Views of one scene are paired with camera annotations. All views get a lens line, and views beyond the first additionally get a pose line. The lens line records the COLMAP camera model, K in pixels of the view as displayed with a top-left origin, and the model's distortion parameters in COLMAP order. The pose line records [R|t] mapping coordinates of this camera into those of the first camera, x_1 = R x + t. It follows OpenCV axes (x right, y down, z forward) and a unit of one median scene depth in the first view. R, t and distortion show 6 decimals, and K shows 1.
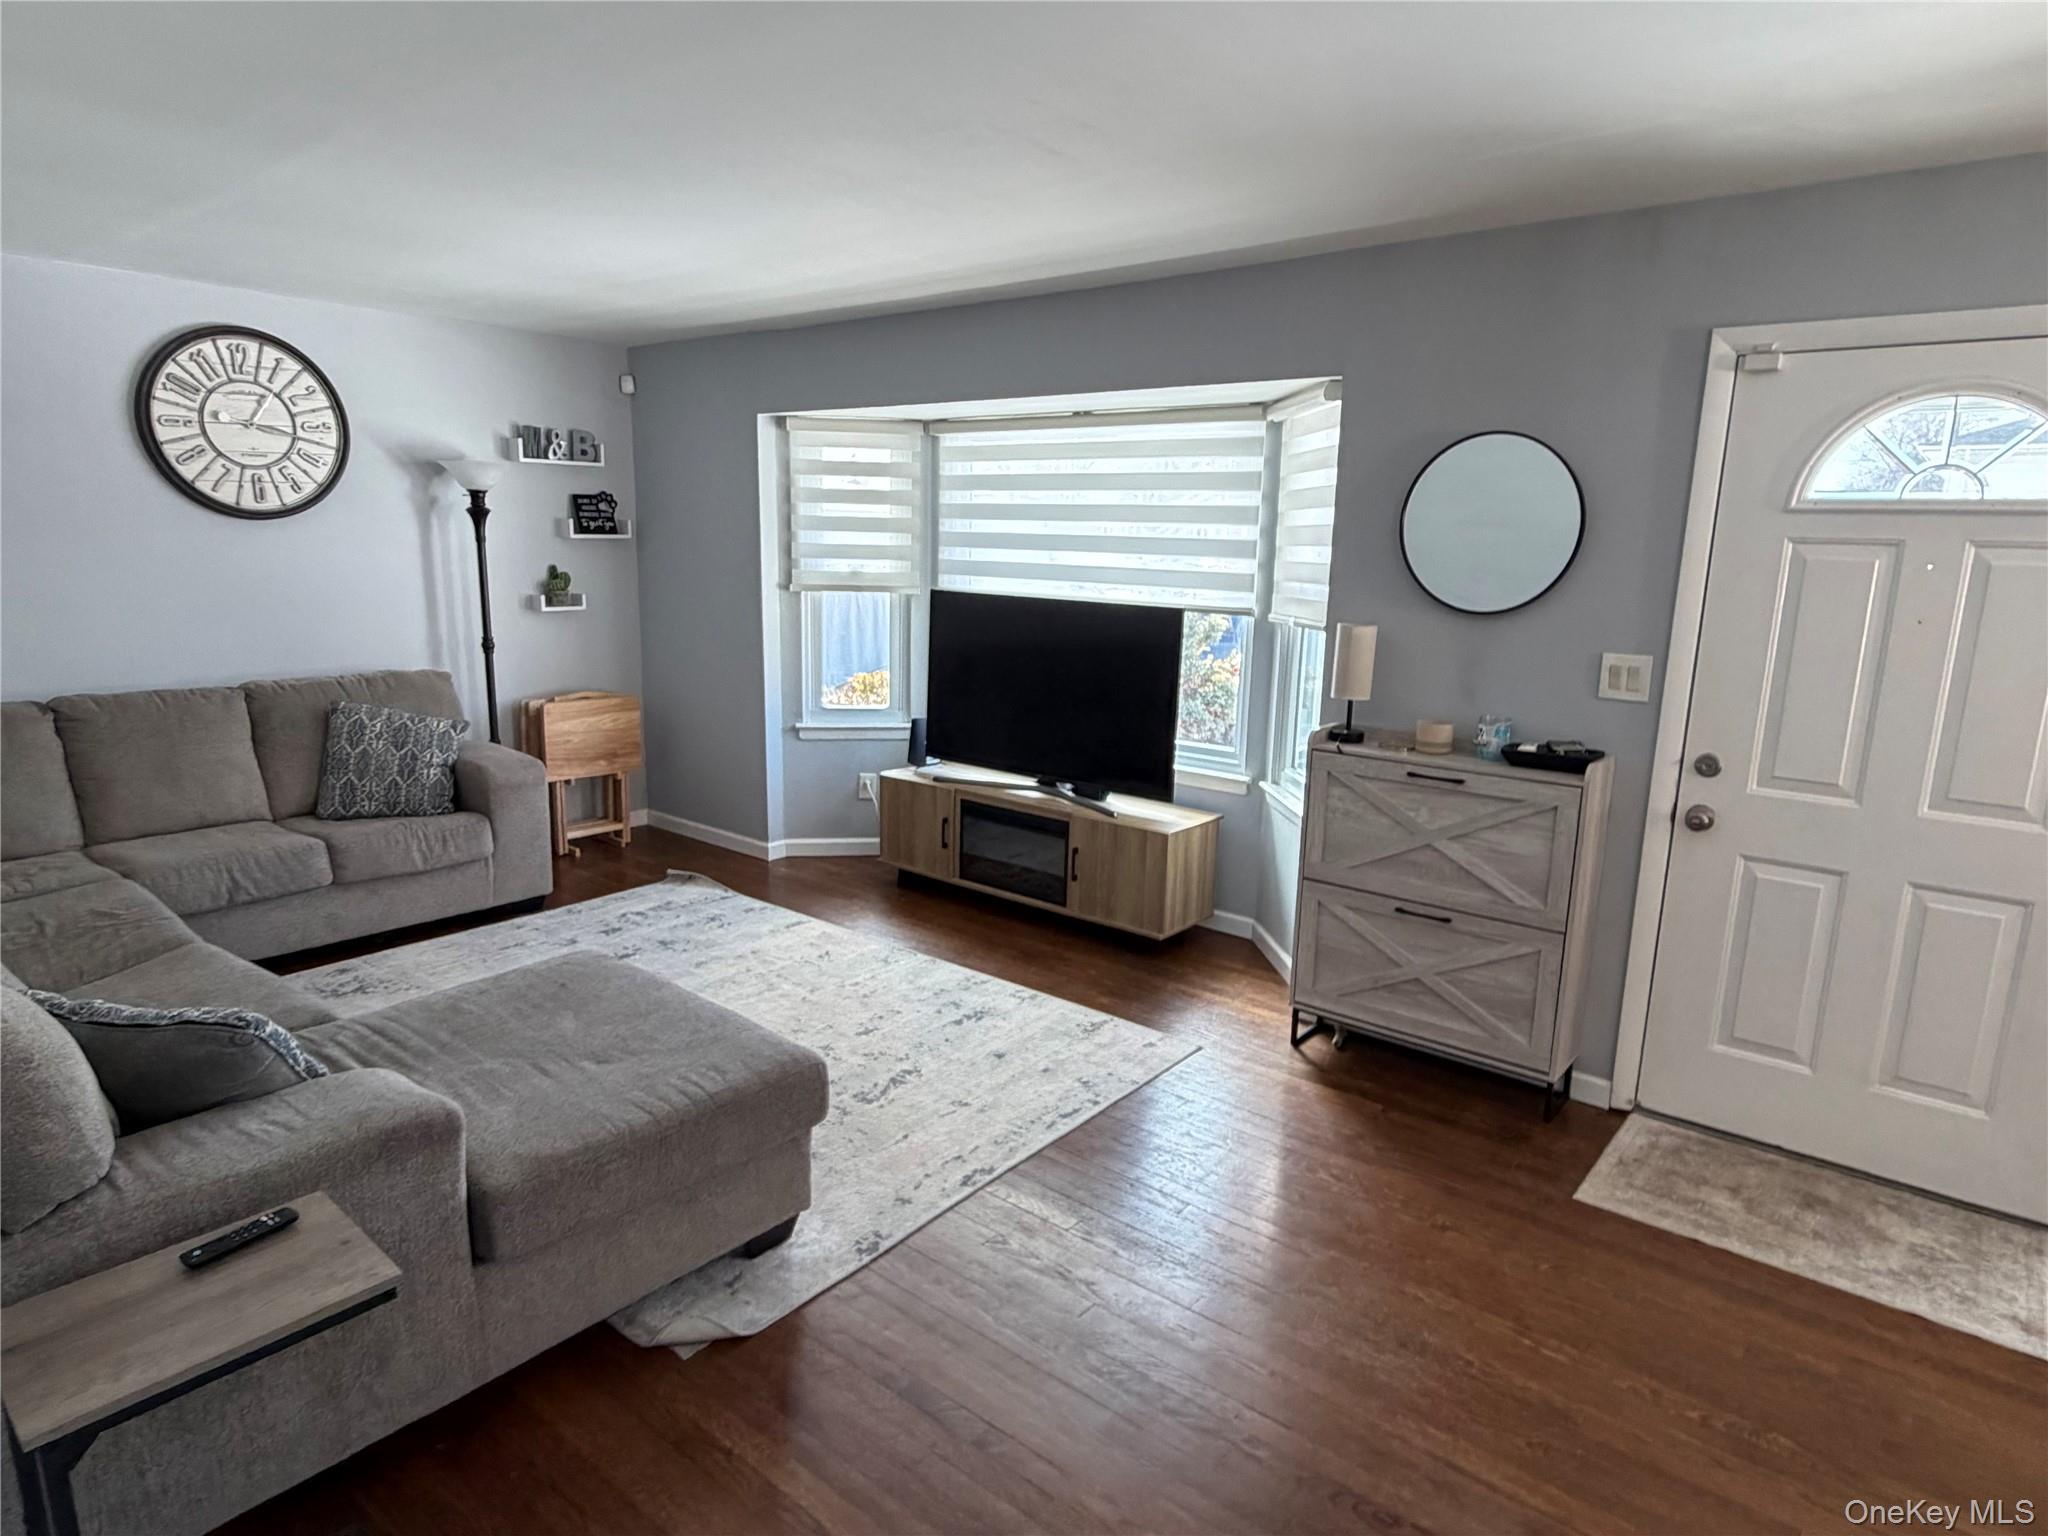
lens RADIAL K [[1189.2, 0, 1024.0], [0, 1189.2, 768.0], [0, 0, 1]] dist [0.004631, 0.001764]
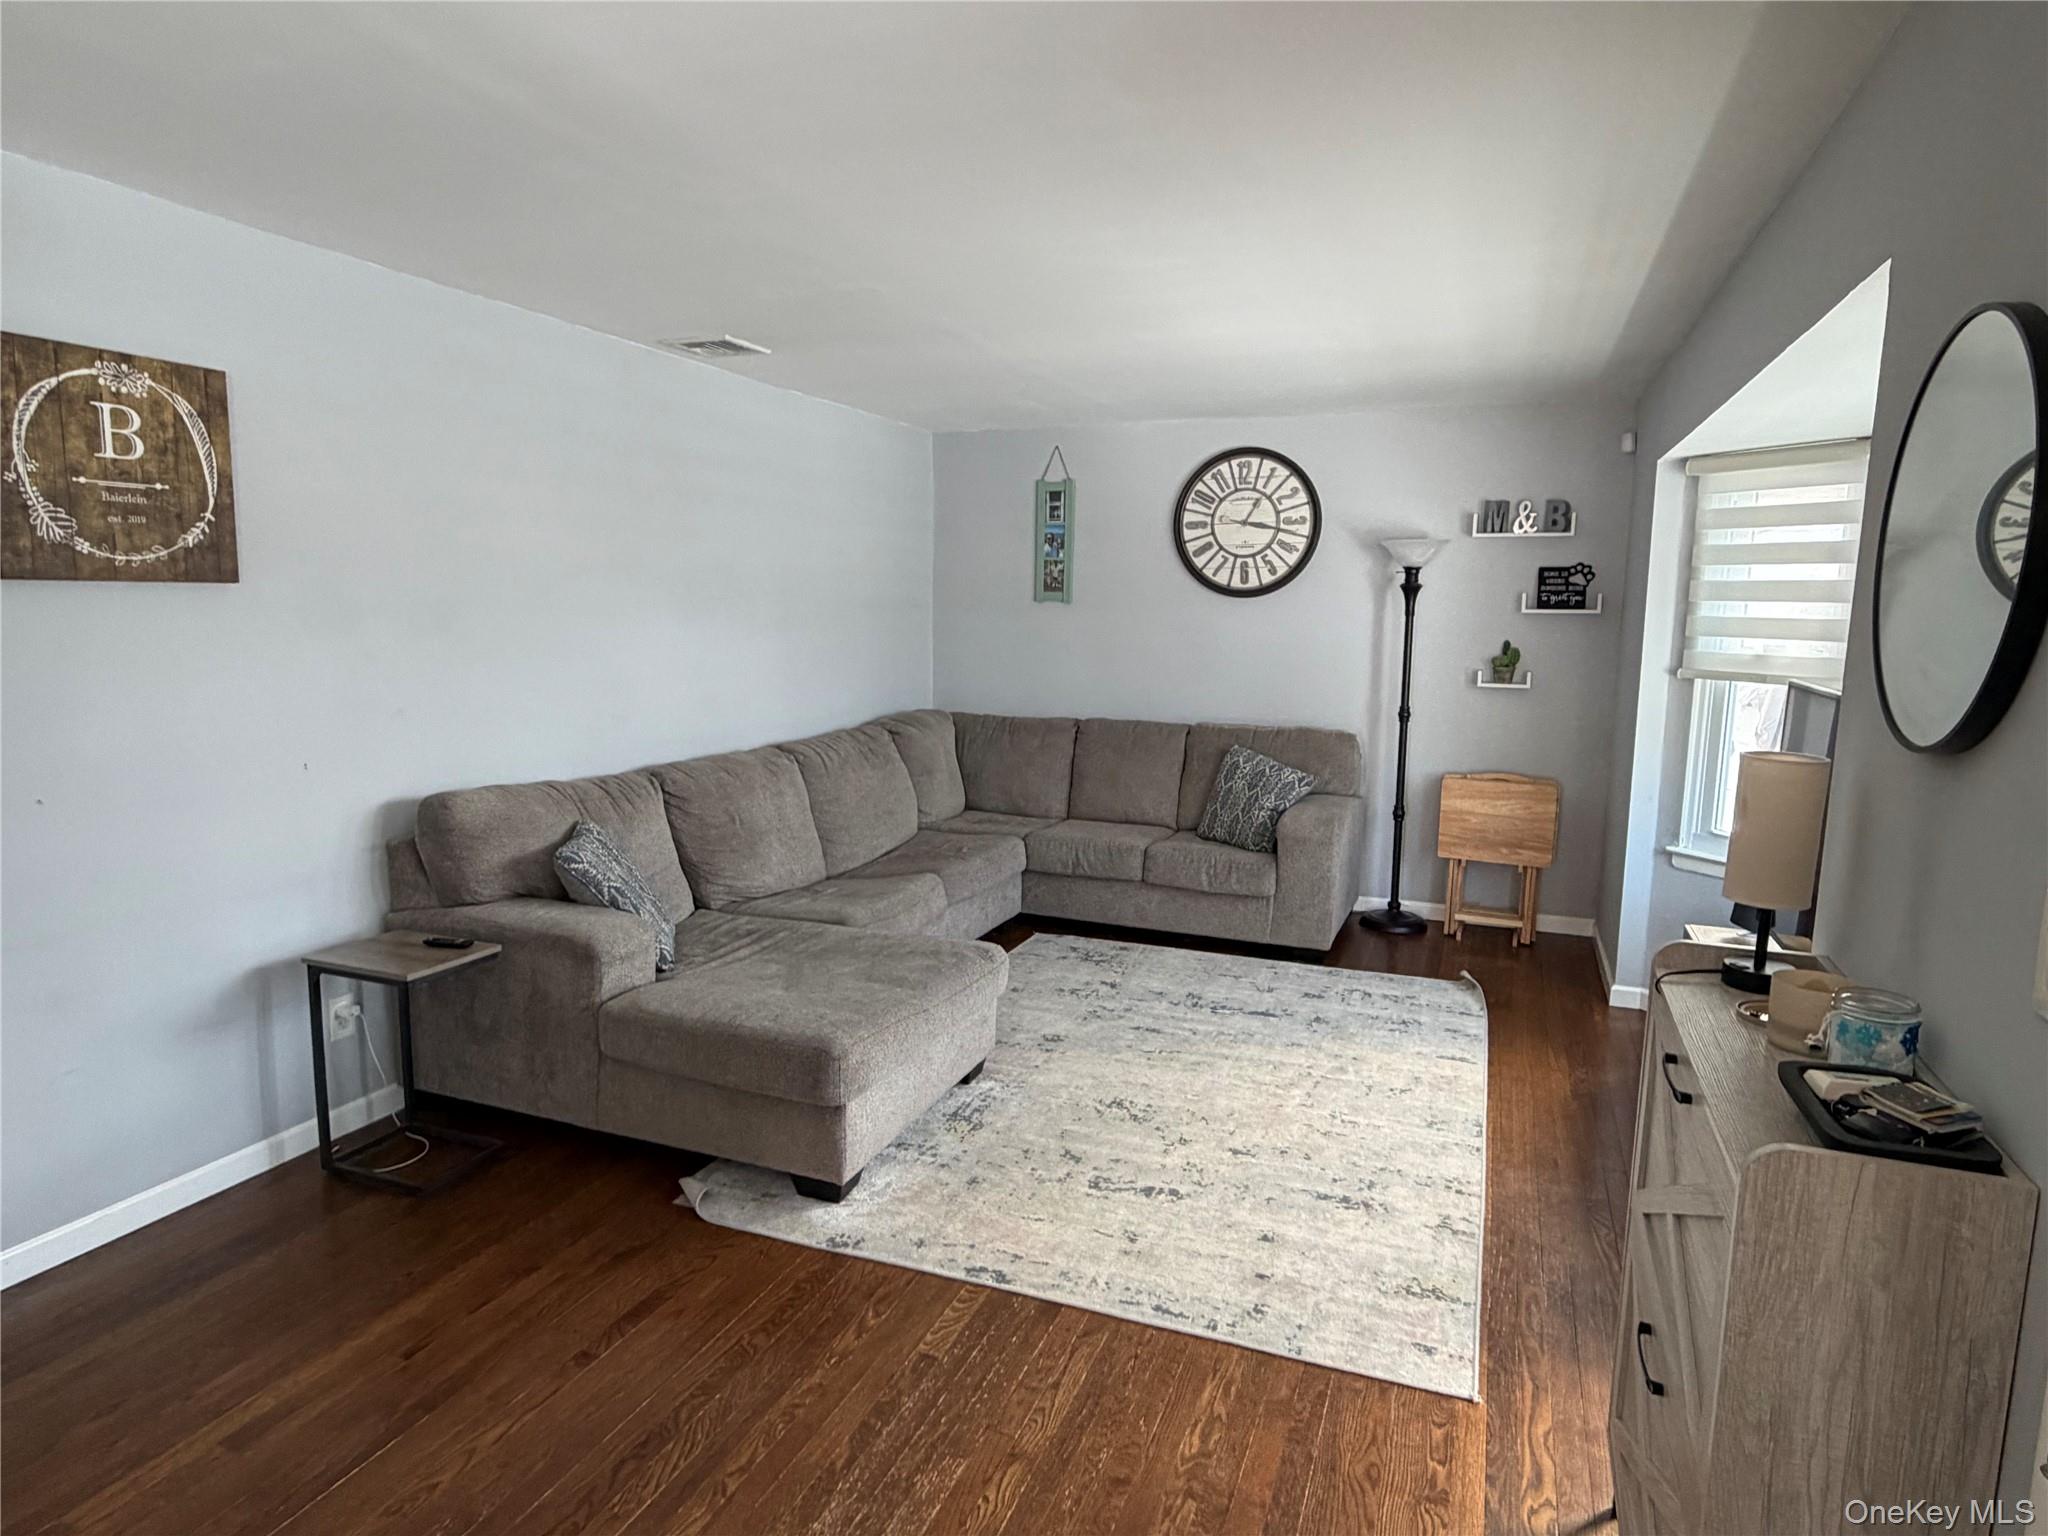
lens RADIAL K [[1189.2, 0, 1024.0], [0, 1189.2, 768.0], [0, 0, 1]] dist [0.004631, 0.001764]
pose [[0.302291, 0.118580, -0.945811, 0.493197], [-0.190758, 0.979686, 0.061859, -0.065353], [0.933933, 0.161721, 0.318770, 0.412241]]
